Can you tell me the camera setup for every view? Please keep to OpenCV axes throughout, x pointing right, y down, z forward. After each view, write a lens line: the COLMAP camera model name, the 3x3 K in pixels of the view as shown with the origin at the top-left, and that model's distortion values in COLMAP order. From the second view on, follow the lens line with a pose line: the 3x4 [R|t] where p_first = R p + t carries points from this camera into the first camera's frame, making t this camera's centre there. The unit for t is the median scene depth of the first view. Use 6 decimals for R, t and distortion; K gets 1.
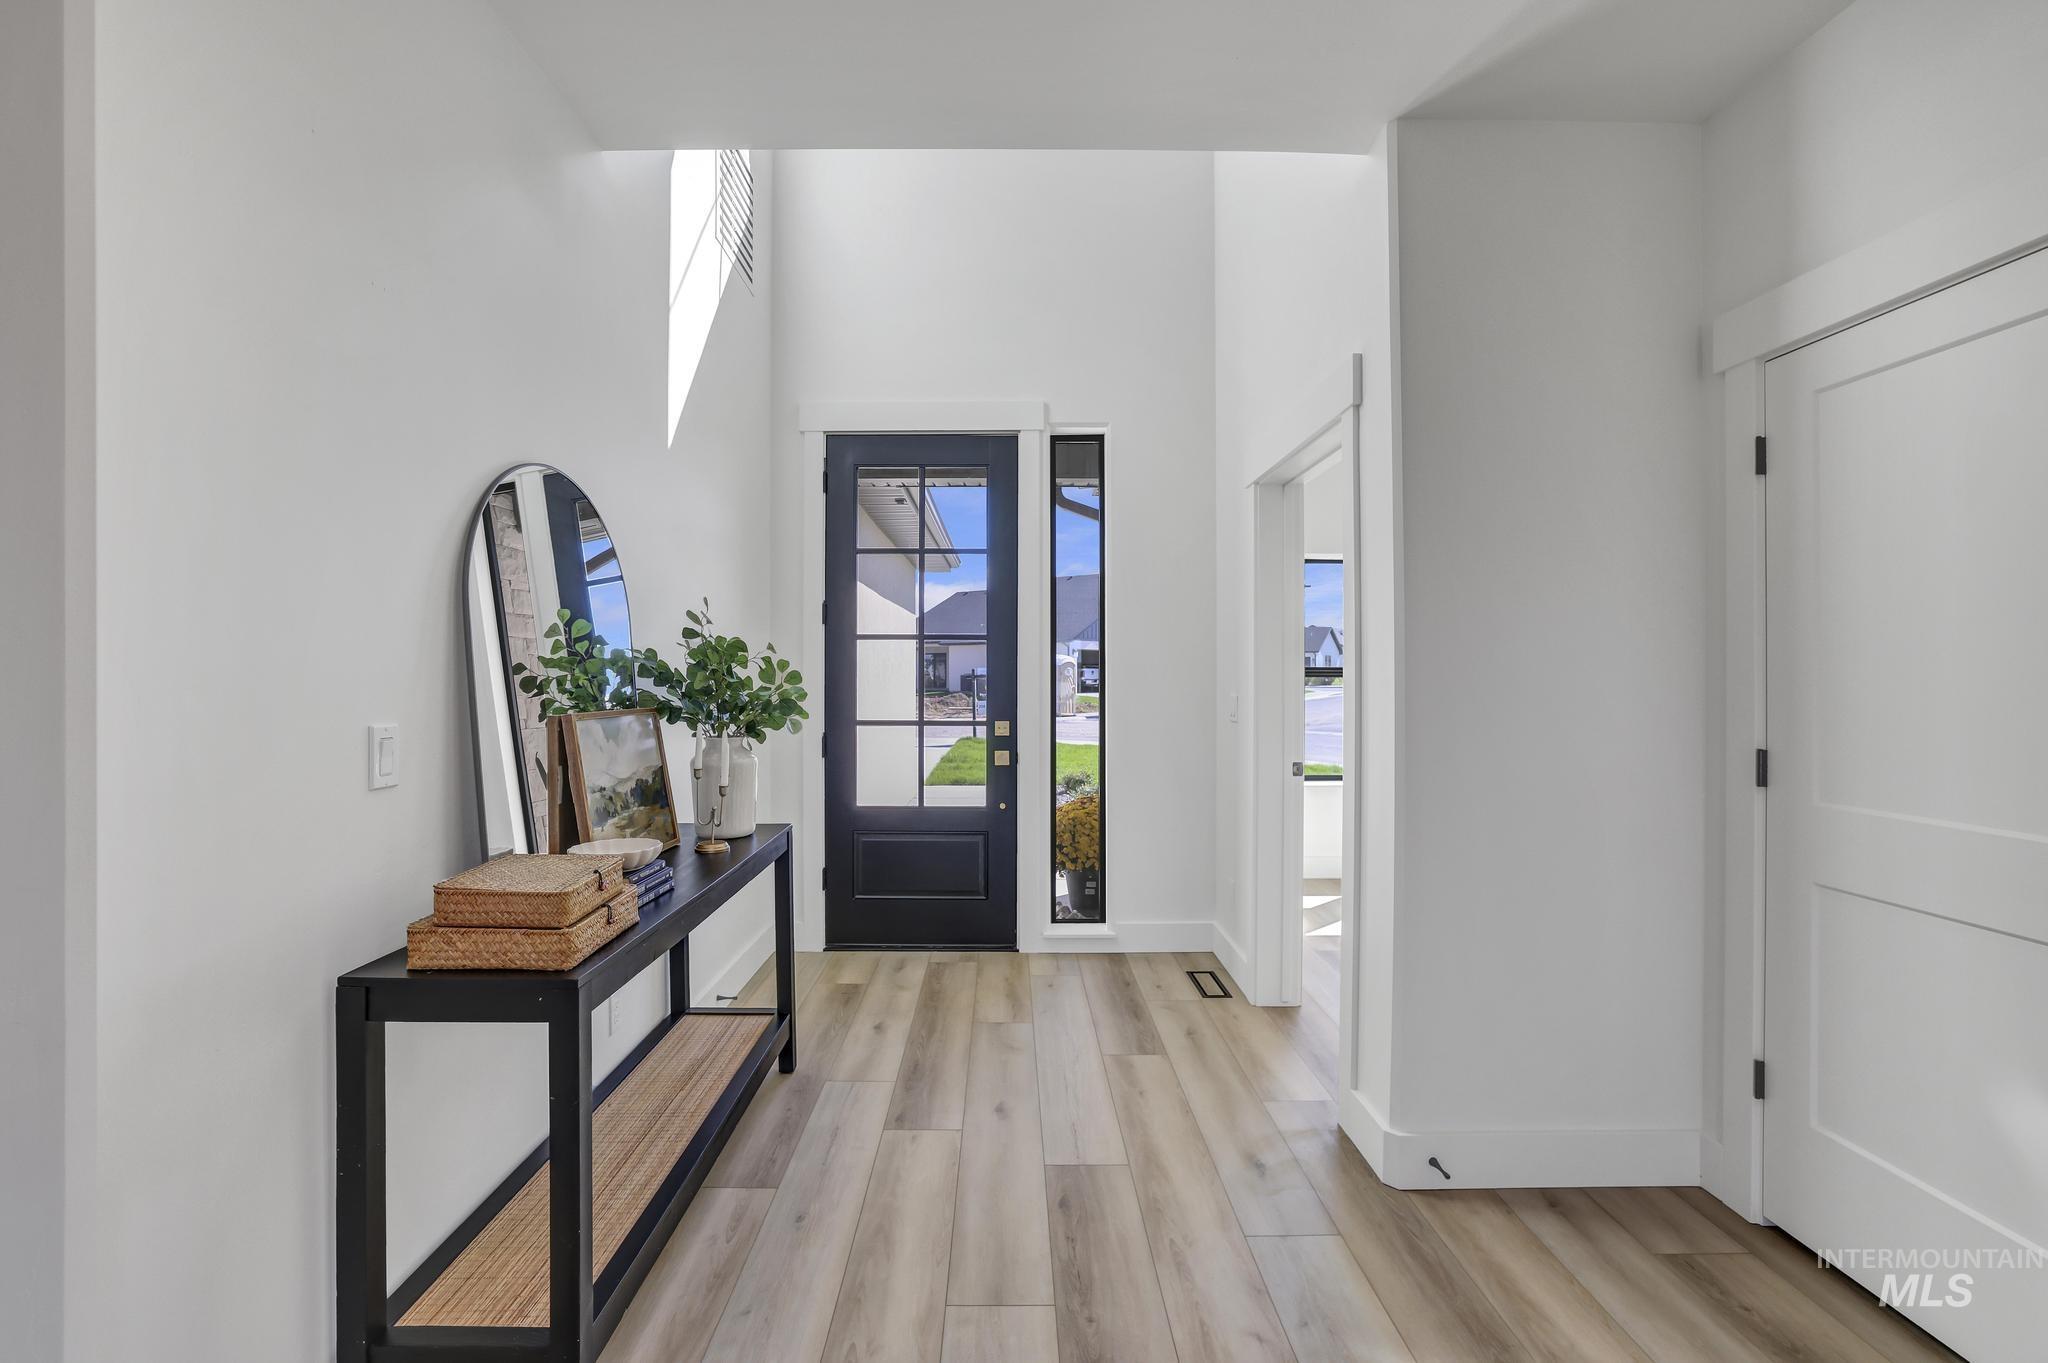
lens RADIAL K [[898.1, 0, 1000.5], [0, 898.1, 671.8], [0, 0, 1]] dist [-0.034354, 0.010464]
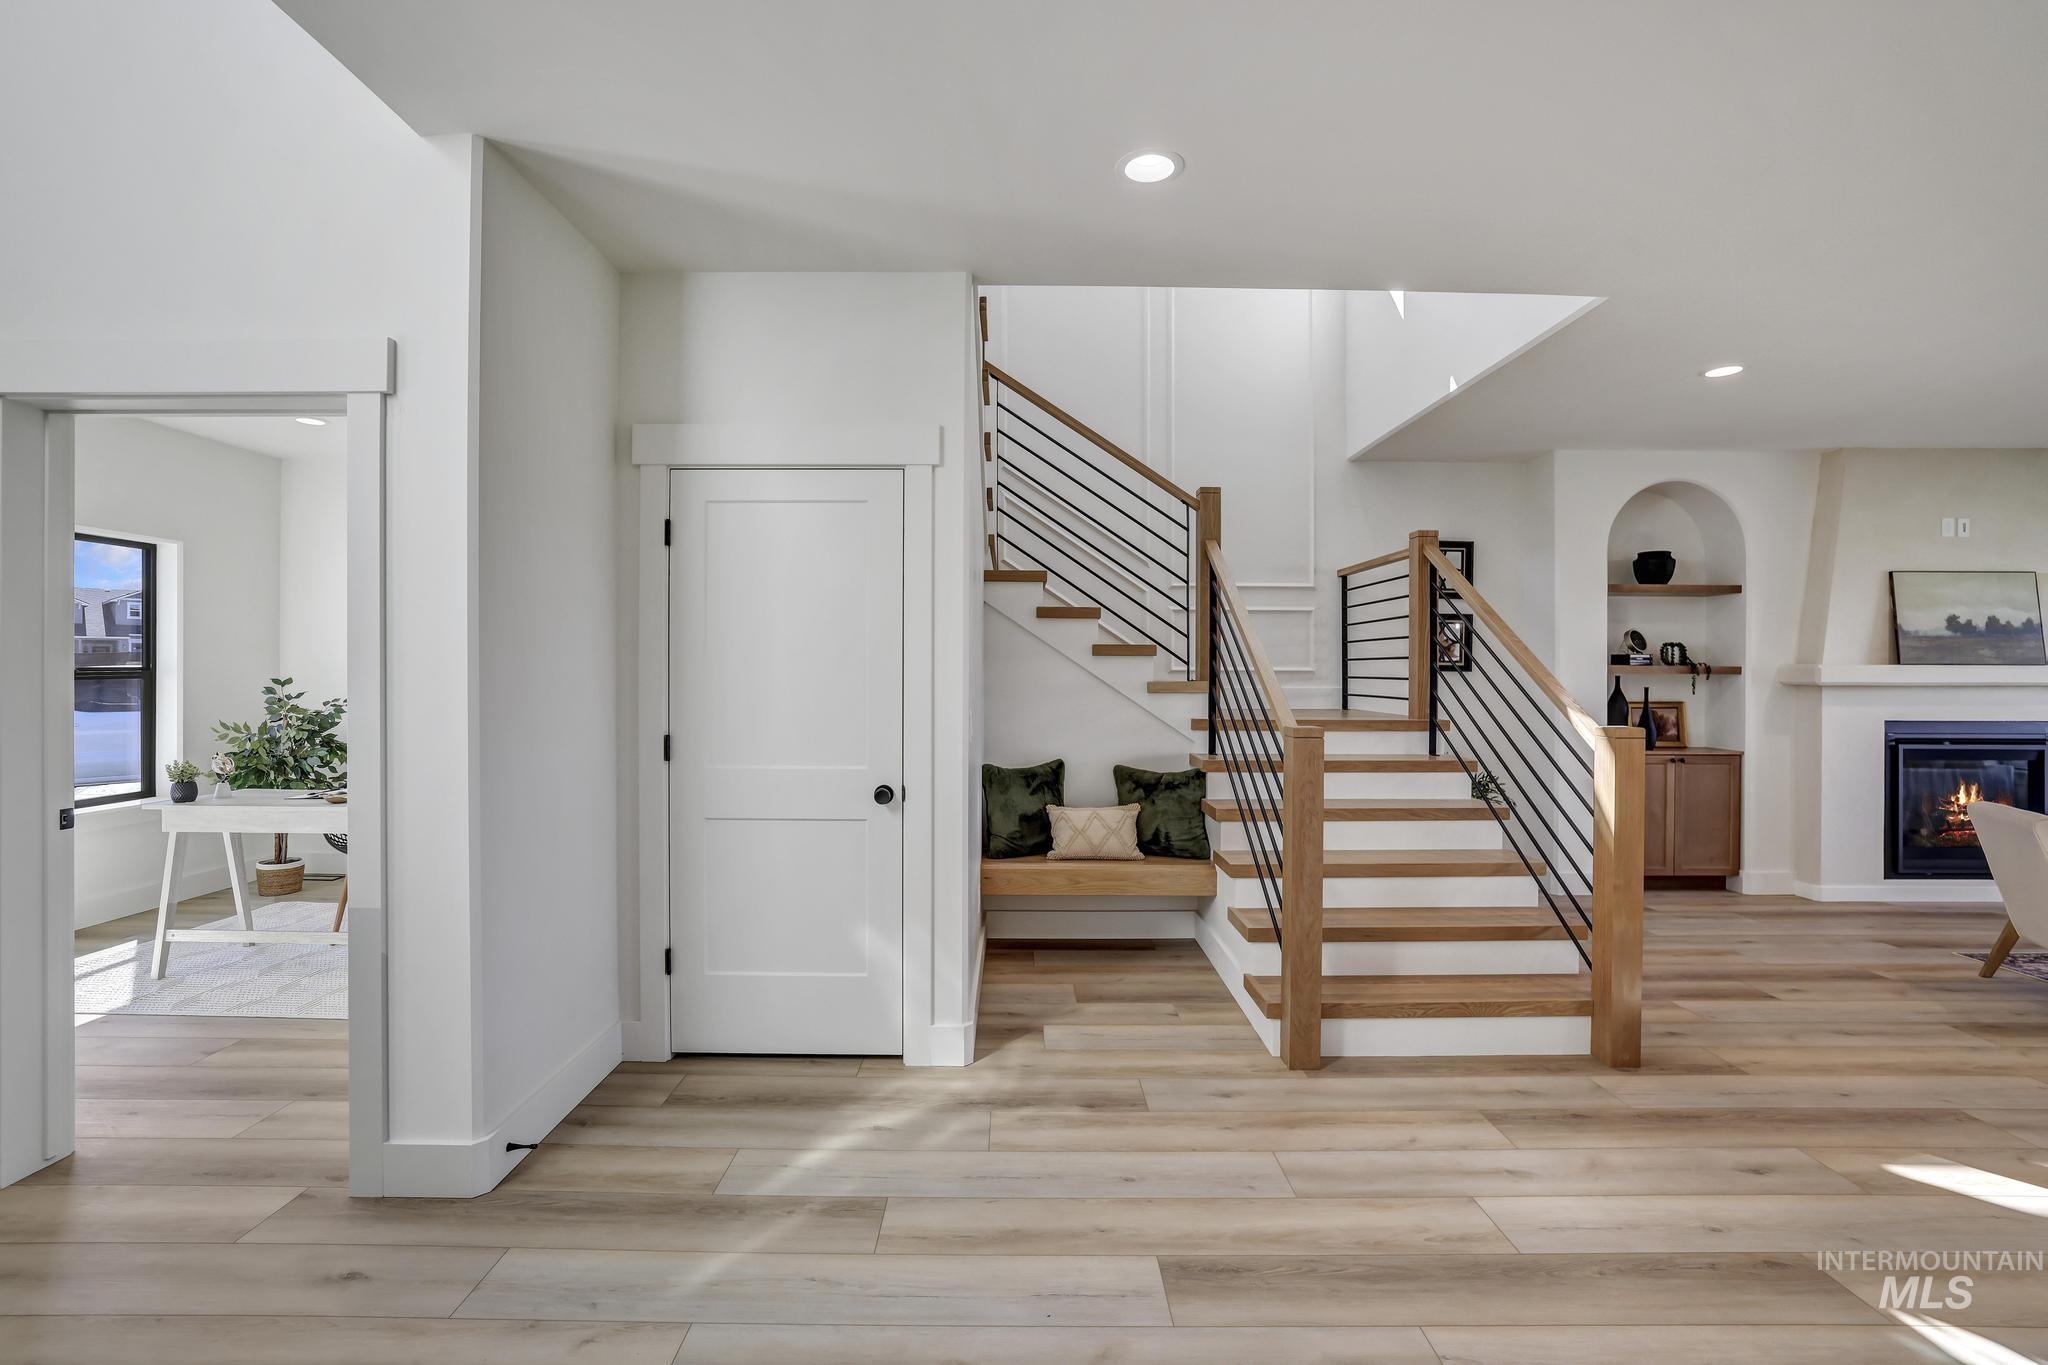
lens RADIAL K [[887.0, 0, 1019.3], [0, 887.0, 675.4], [0, 0, 1]] dist [-0.035605, 0.010808]
pose [[0.000488, -0.008706, 0.999962, -0.422245], [-0.007117, 0.999937, 0.008709, -0.019795], [-0.999975, -0.007121, 0.000426, 0.297916]]
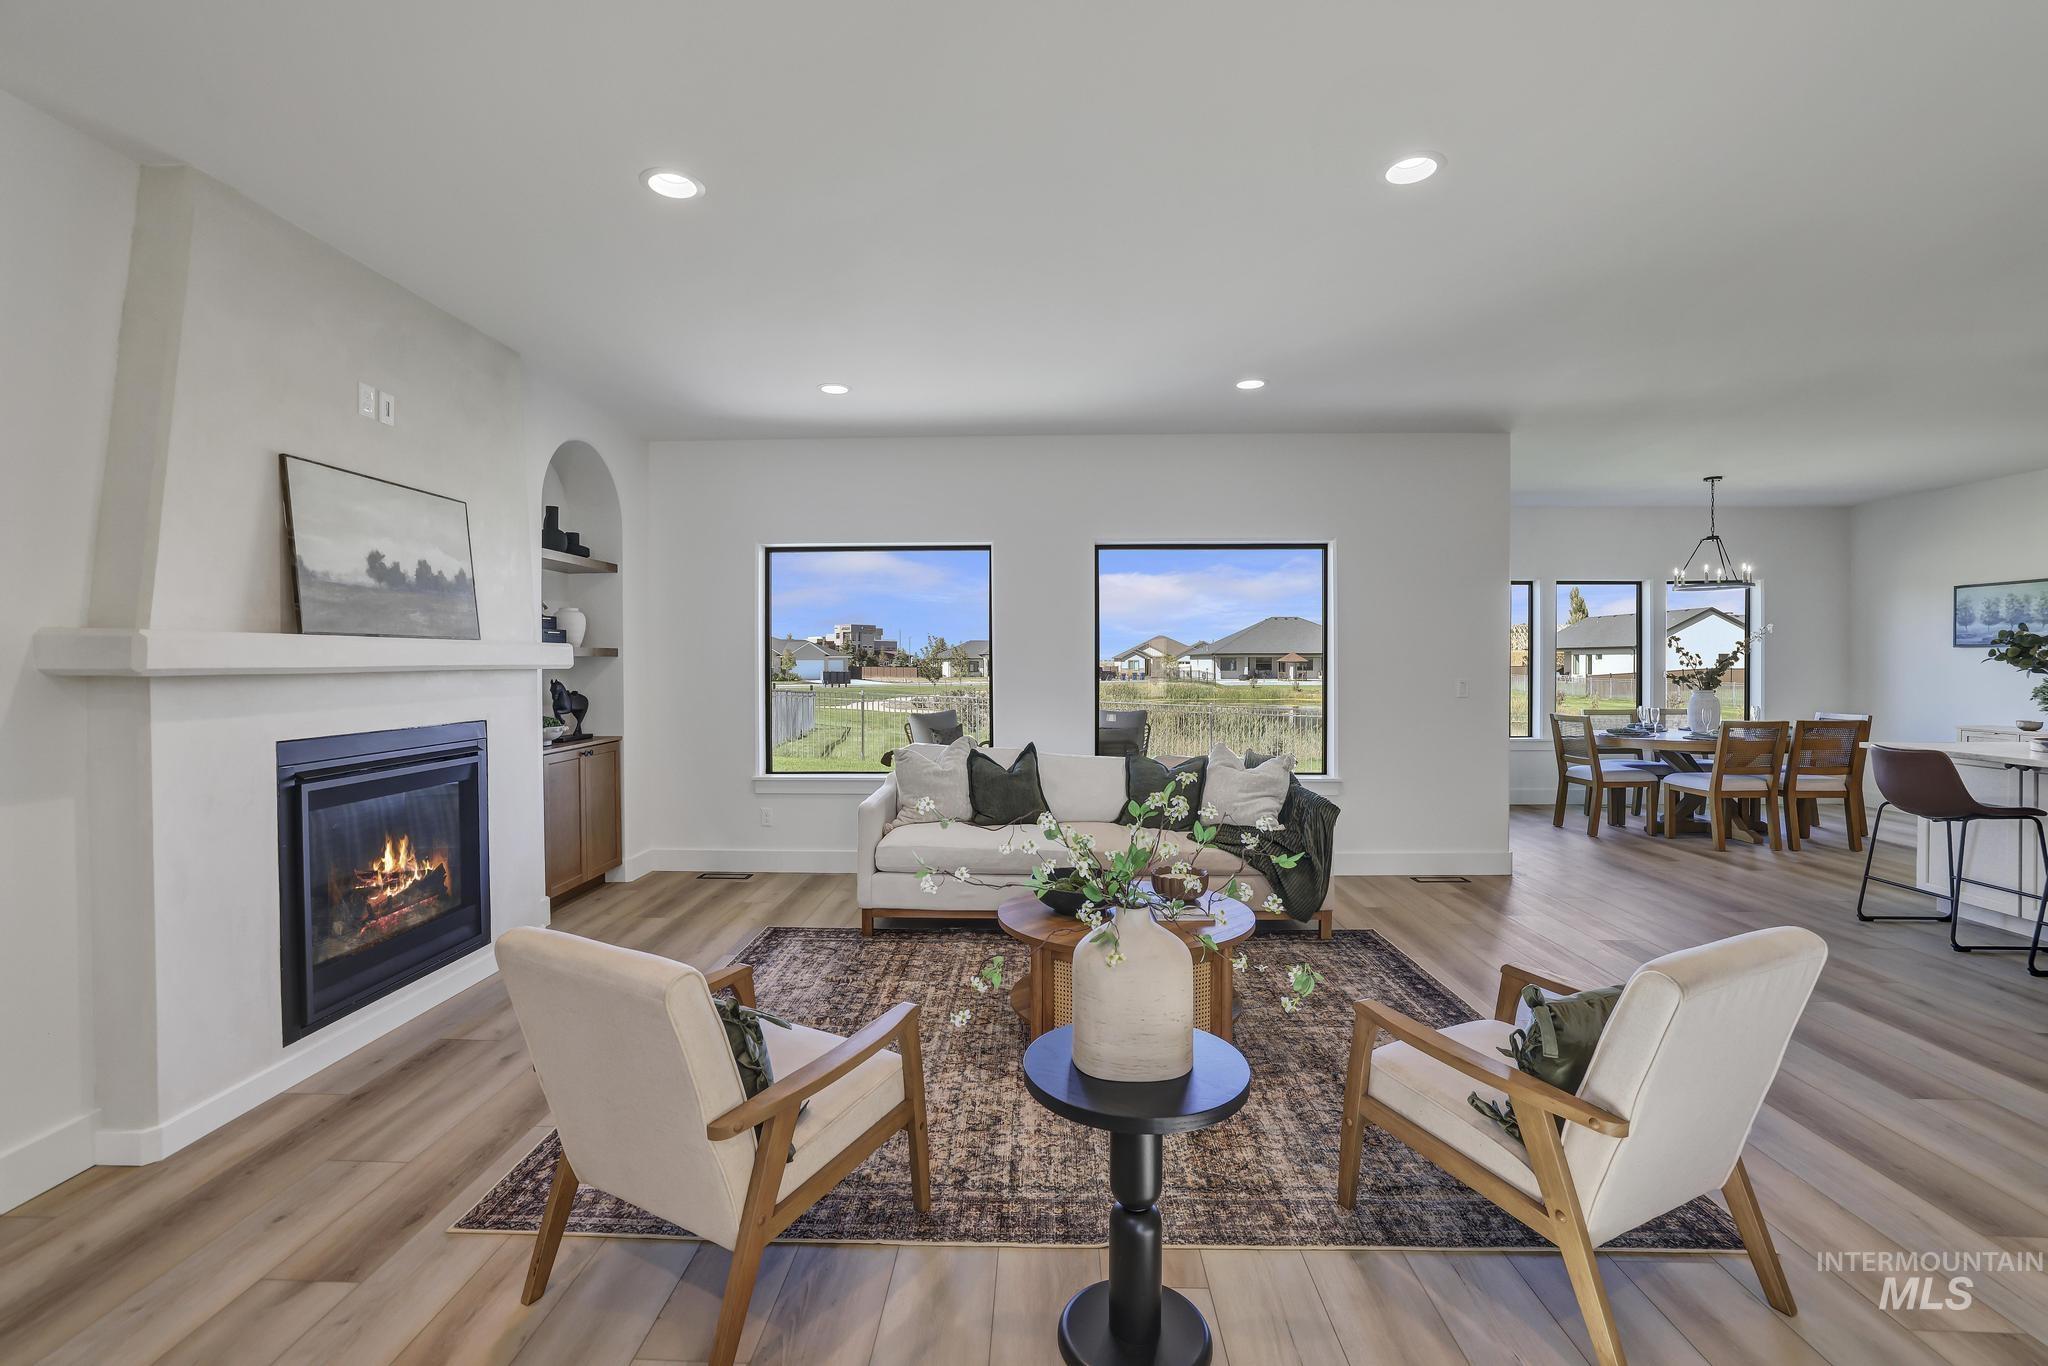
lens RADIAL K [[887.0, 0, 1017.6], [0, 887.0, 667.2], [0, 0, 1]] dist [-0.035605, 0.010808]
pose [[-0.999473, -0.002018, 0.032396, 0.545150], [-0.001826, 0.999981, 0.005954, -0.010167], [-0.032408, 0.005892, -0.999457, -0.591647]]
